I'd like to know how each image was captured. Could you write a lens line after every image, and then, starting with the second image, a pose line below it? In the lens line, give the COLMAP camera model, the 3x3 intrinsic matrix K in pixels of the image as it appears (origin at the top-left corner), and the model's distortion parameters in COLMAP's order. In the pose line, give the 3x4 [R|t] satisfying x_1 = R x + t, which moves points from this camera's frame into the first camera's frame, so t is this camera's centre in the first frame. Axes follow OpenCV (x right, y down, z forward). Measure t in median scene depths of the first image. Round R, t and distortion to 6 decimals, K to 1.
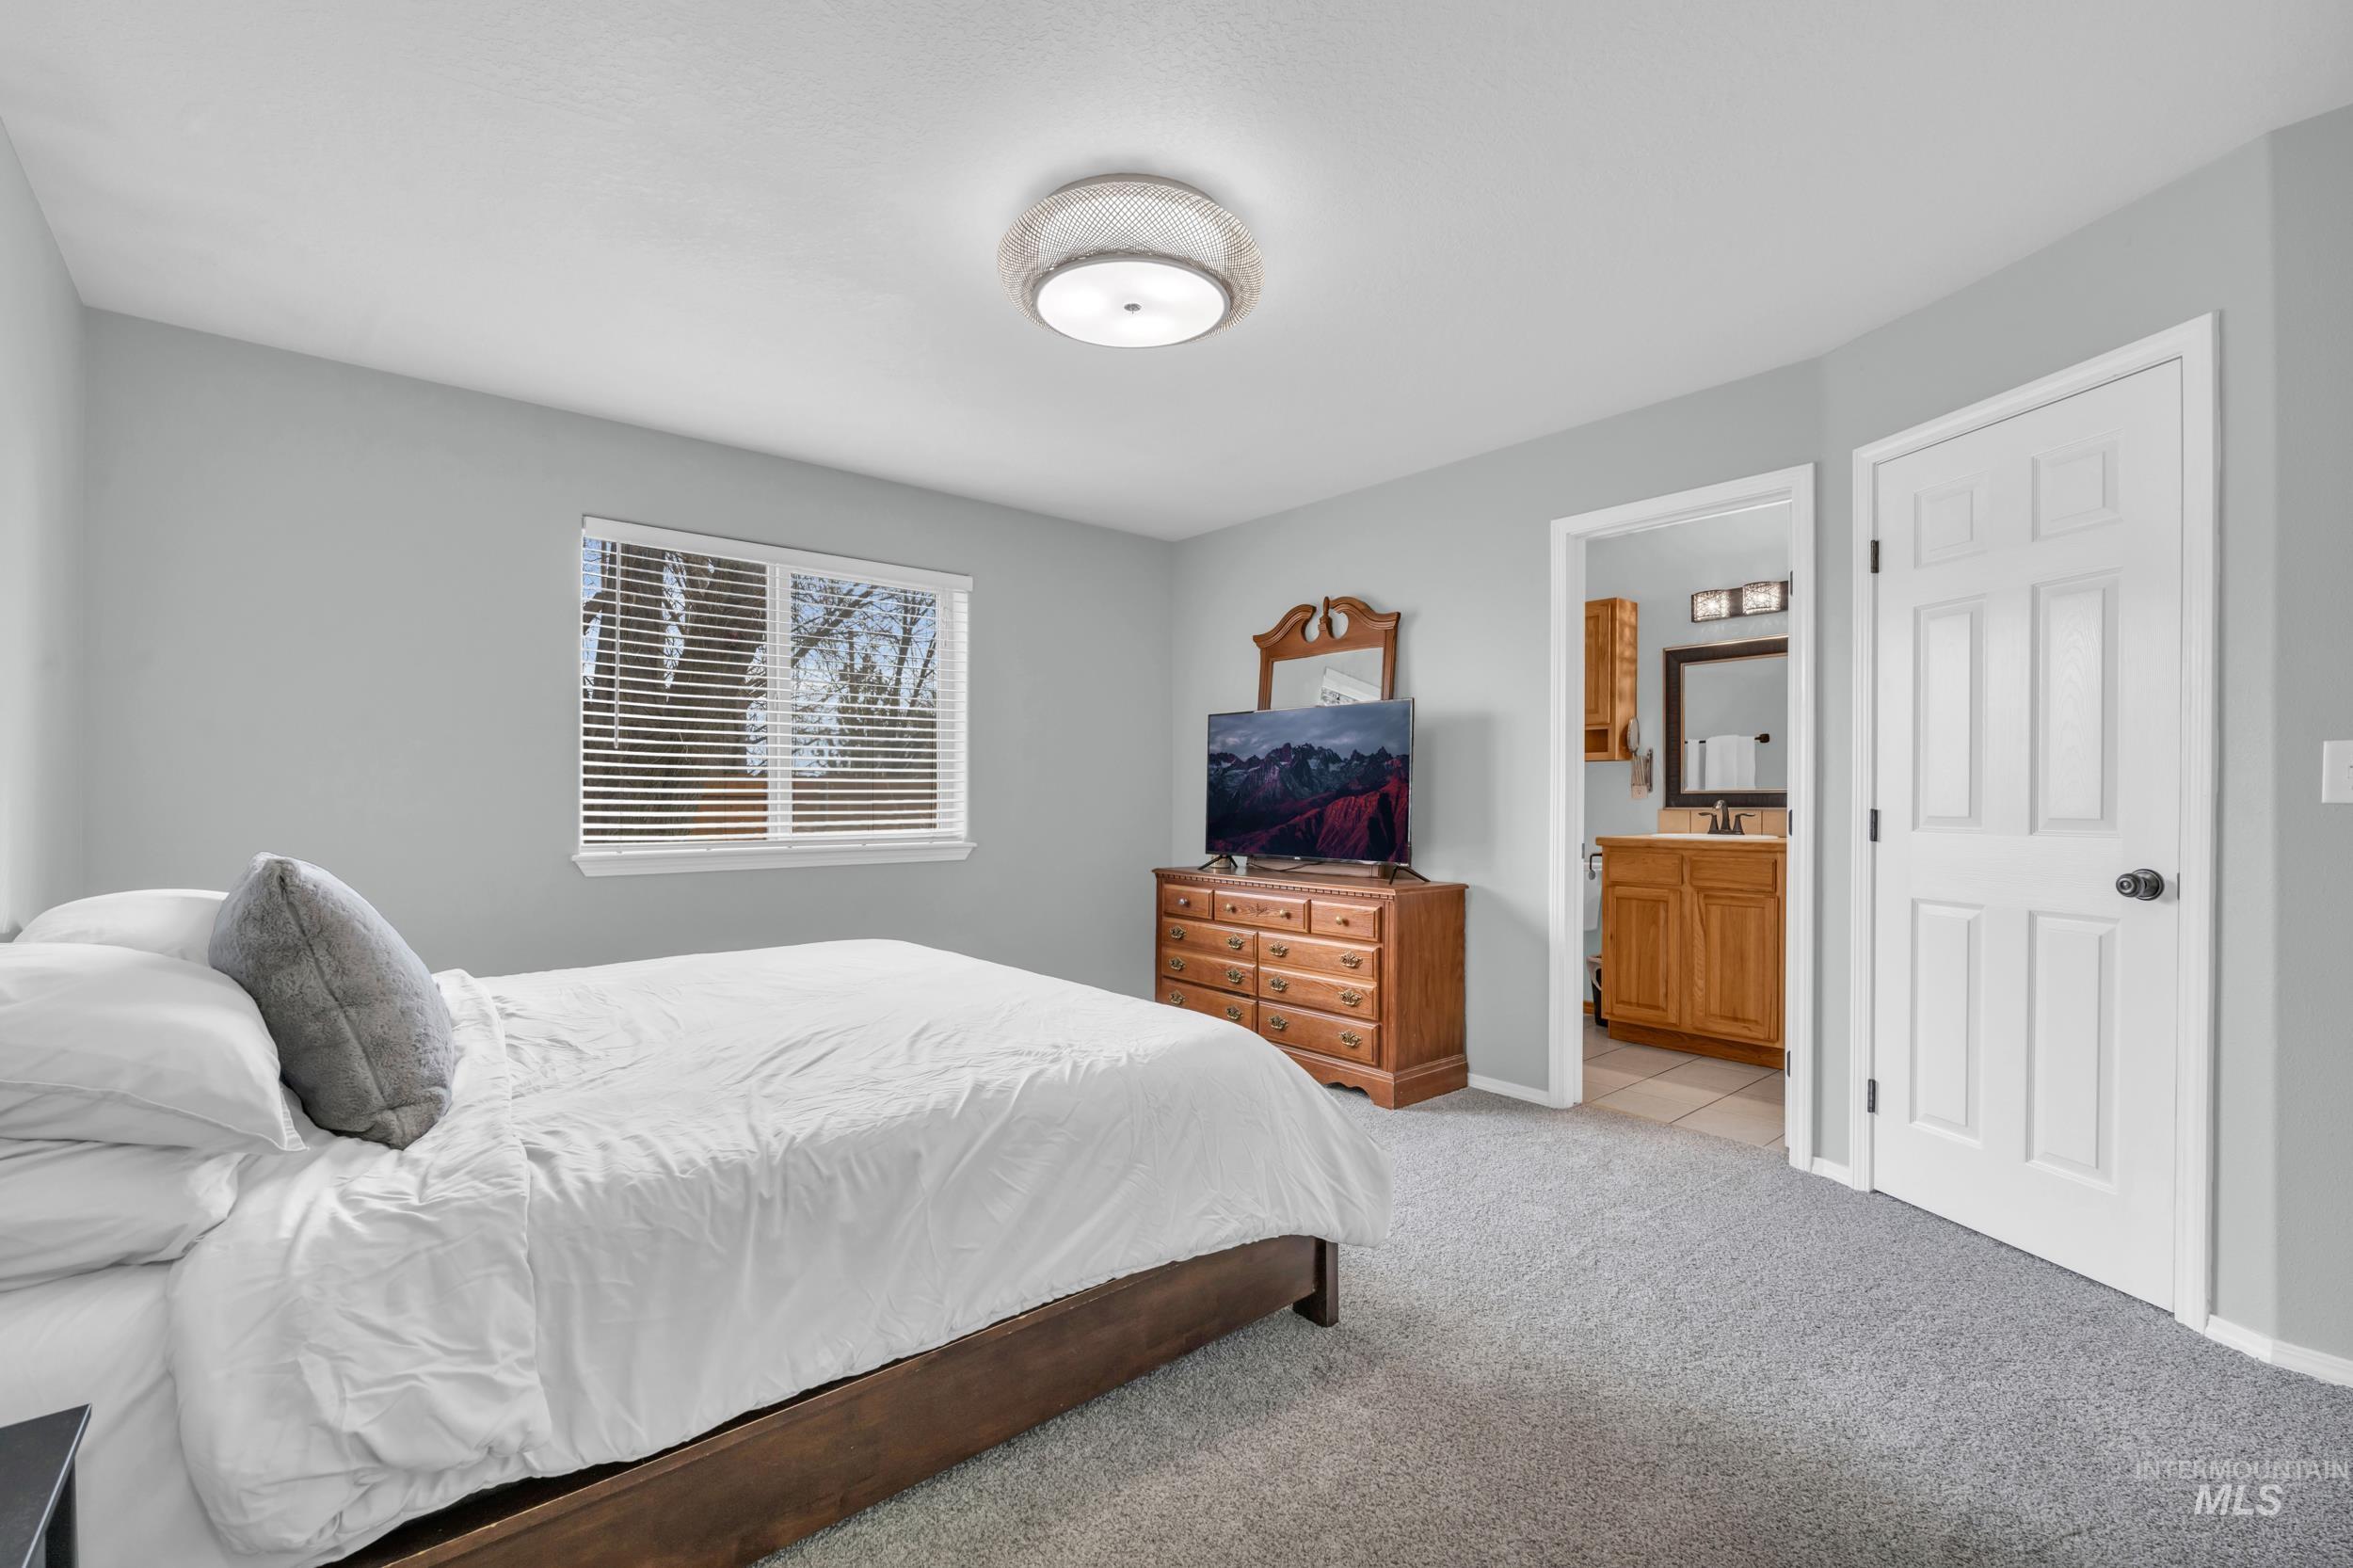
lens RADIAL K [[1052.6, 0, 1160.4], [0, 1052.6, 788.9], [0, 0, 1]] dist [-0.002481, -0.000907]
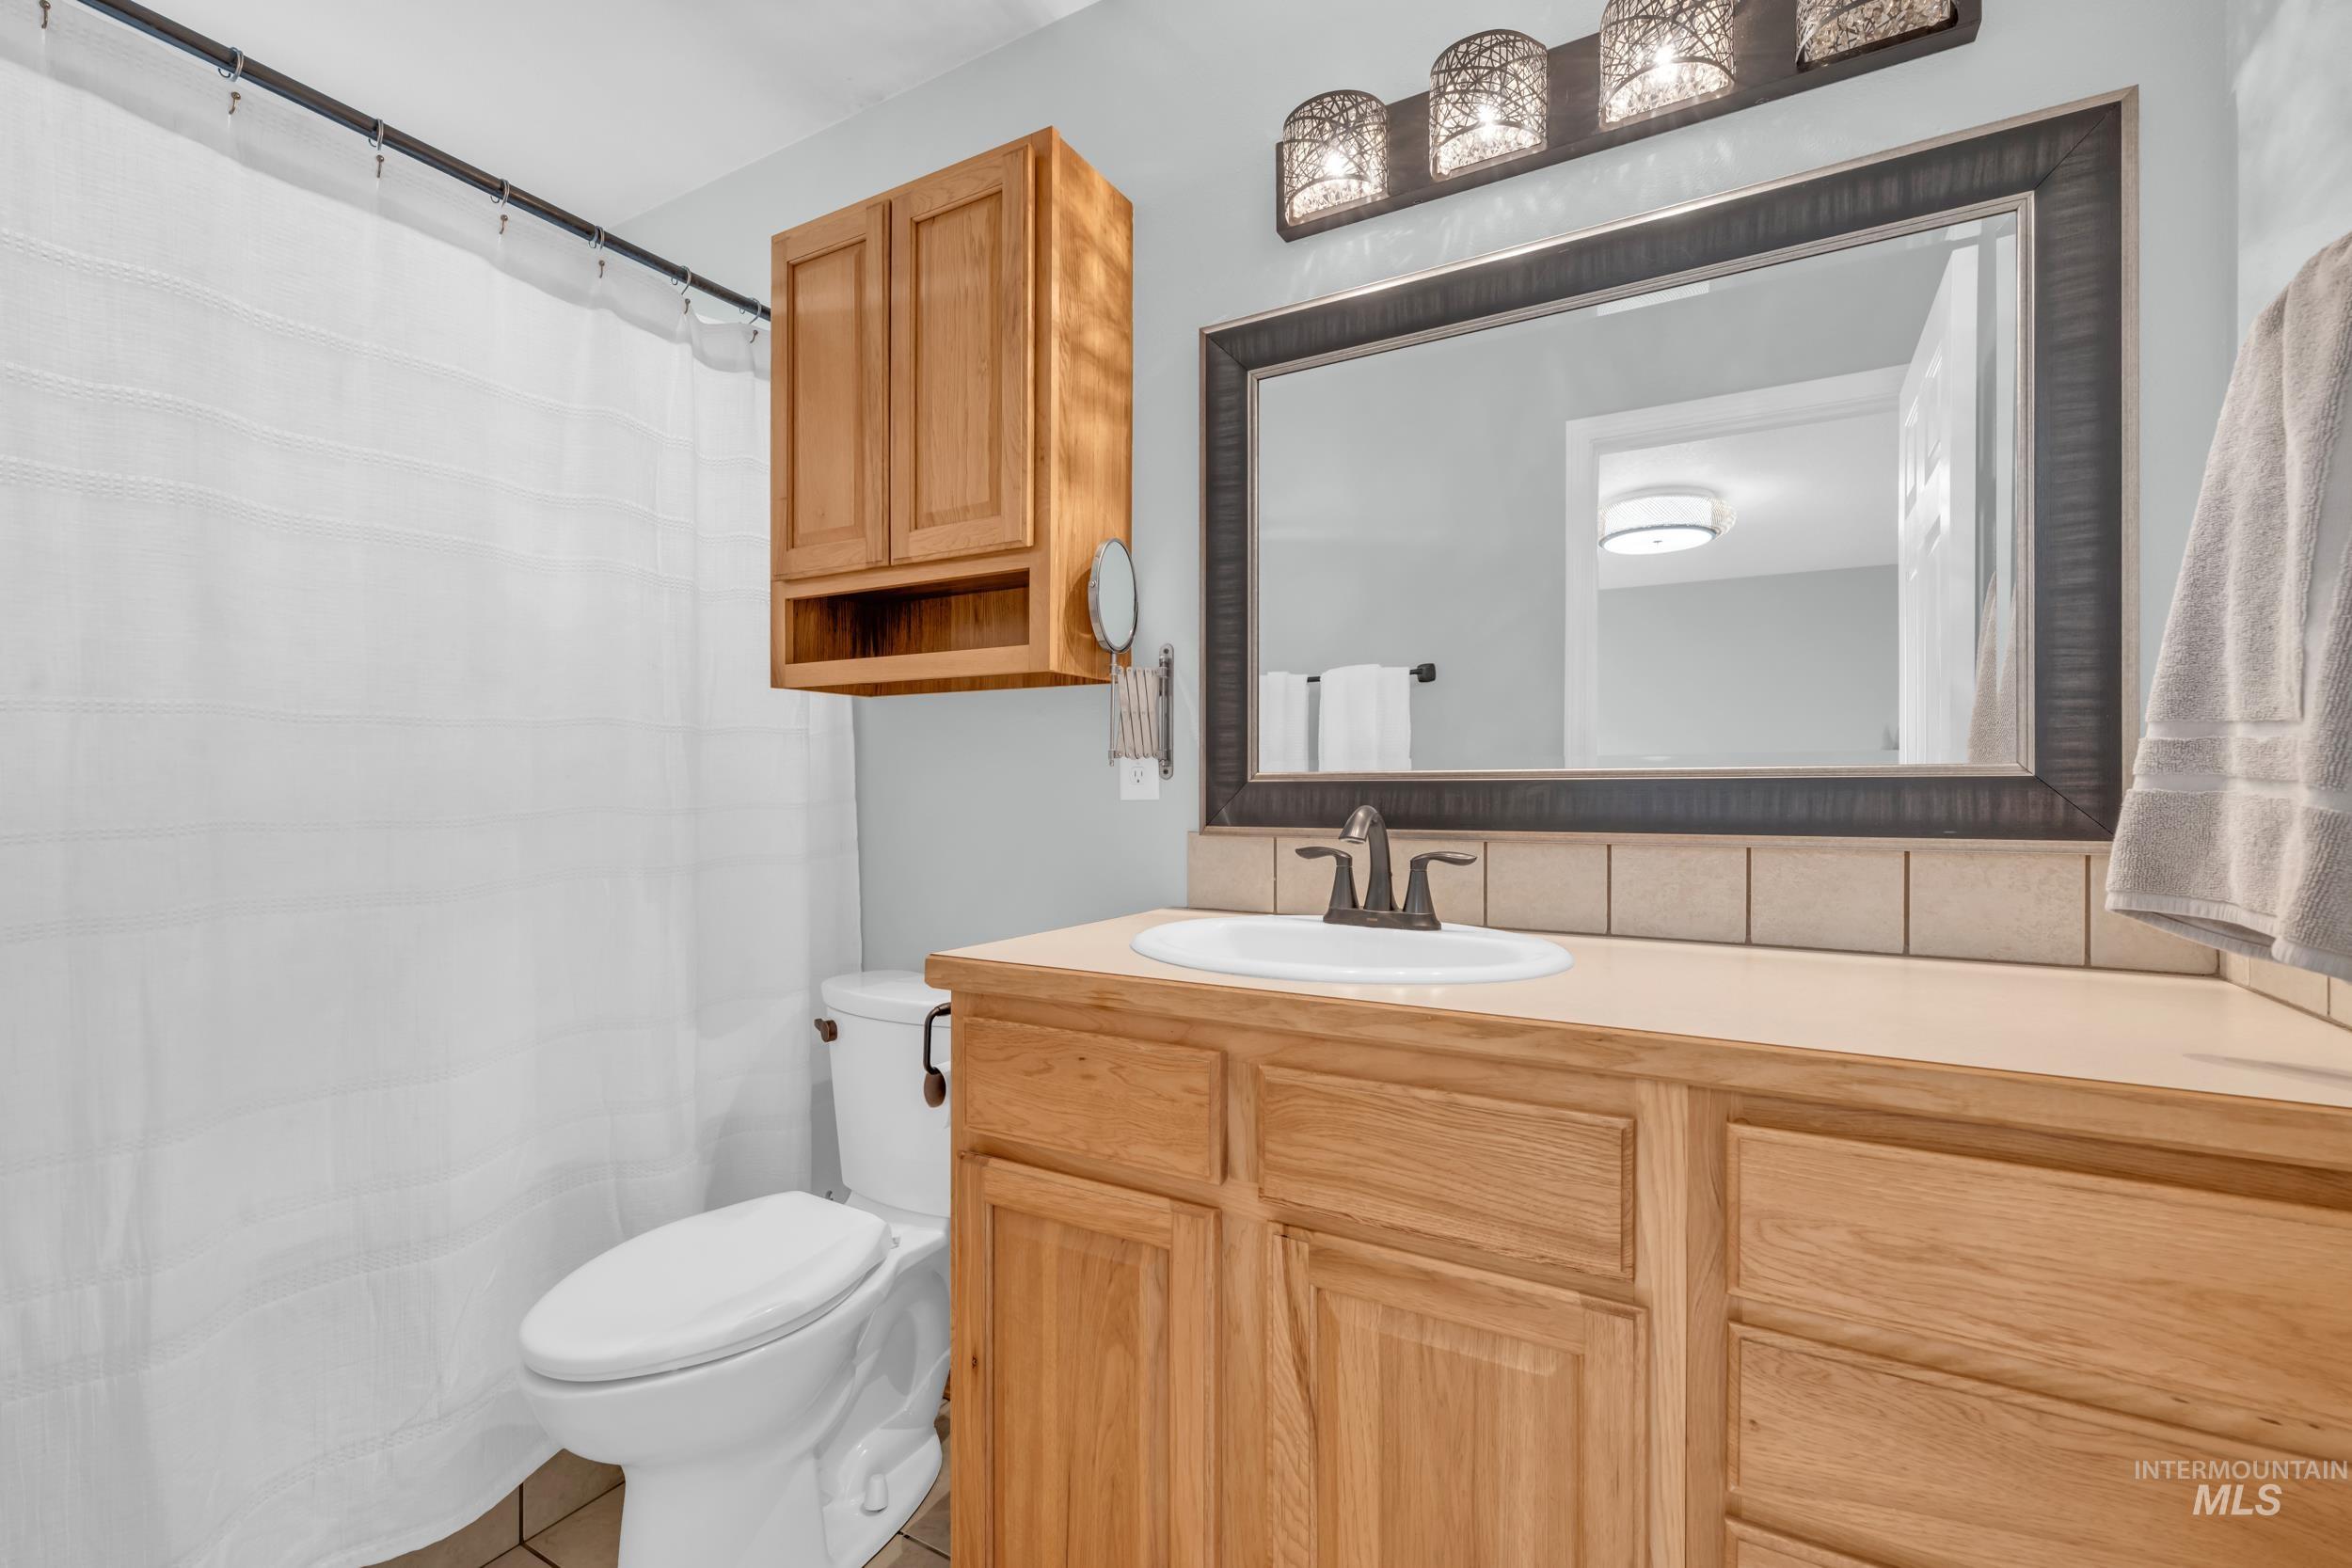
lens RADIAL K [[1020.0, 0, 1181.2], [0, 1020.0, 775.9], [0, 0, 1]] dist [-0.001255, -0.000031]
pose [[0.942246, 0.002143, 0.334916, 0.382618], [-0.000601, 0.999989, -0.004708, 0.003713], [-0.334922, 0.004235, 0.942236, 0.736481]]
